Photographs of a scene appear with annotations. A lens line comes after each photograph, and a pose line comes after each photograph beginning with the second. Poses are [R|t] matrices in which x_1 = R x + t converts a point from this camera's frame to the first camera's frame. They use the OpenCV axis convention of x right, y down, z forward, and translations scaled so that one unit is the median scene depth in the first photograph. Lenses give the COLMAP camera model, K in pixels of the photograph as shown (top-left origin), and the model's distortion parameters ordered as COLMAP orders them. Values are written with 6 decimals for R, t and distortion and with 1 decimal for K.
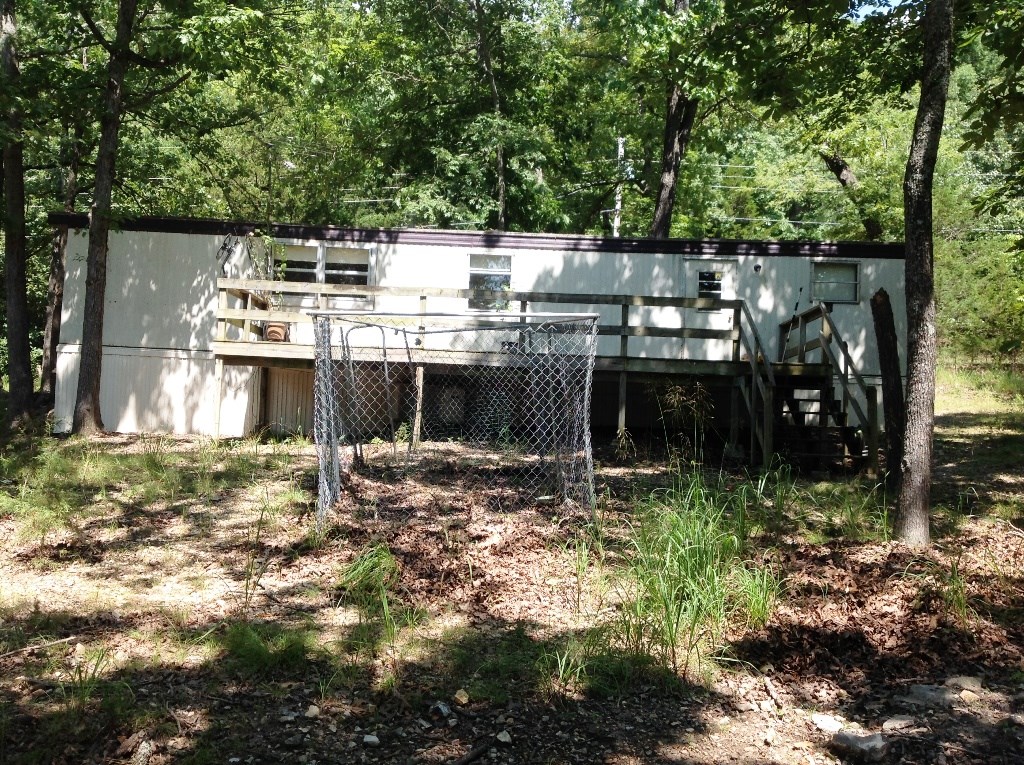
lens RADIAL K [[982.0, 0, 512.0], [0, 982.0, 382.5], [0, 0, 1]] dist [0.194272, -0.427789]
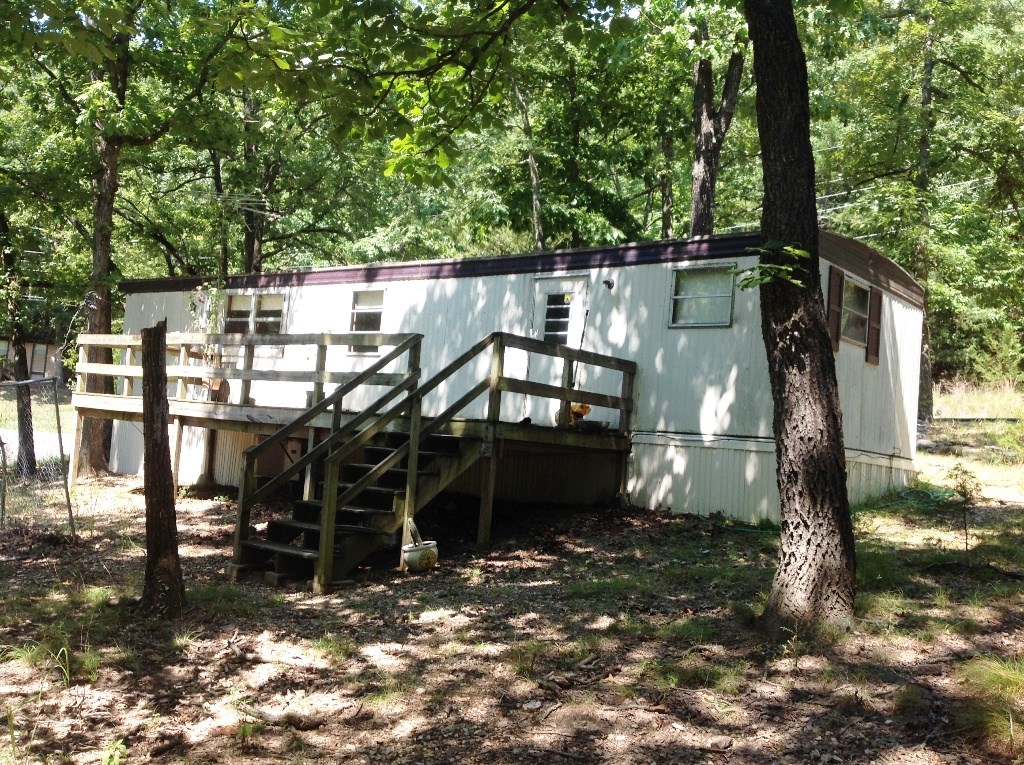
lens RADIAL K [[982.0, 0, 512.0], [0, 982.0, 382.5], [0, 0, 1]] dist [0.194272, -0.427789]
pose [[0.779866, -0.013846, -0.625793, 0.634644], [-0.010362, 0.999333, -0.035024, -0.017743], [0.625861, 0.033798, 0.779202, 0.396028]]
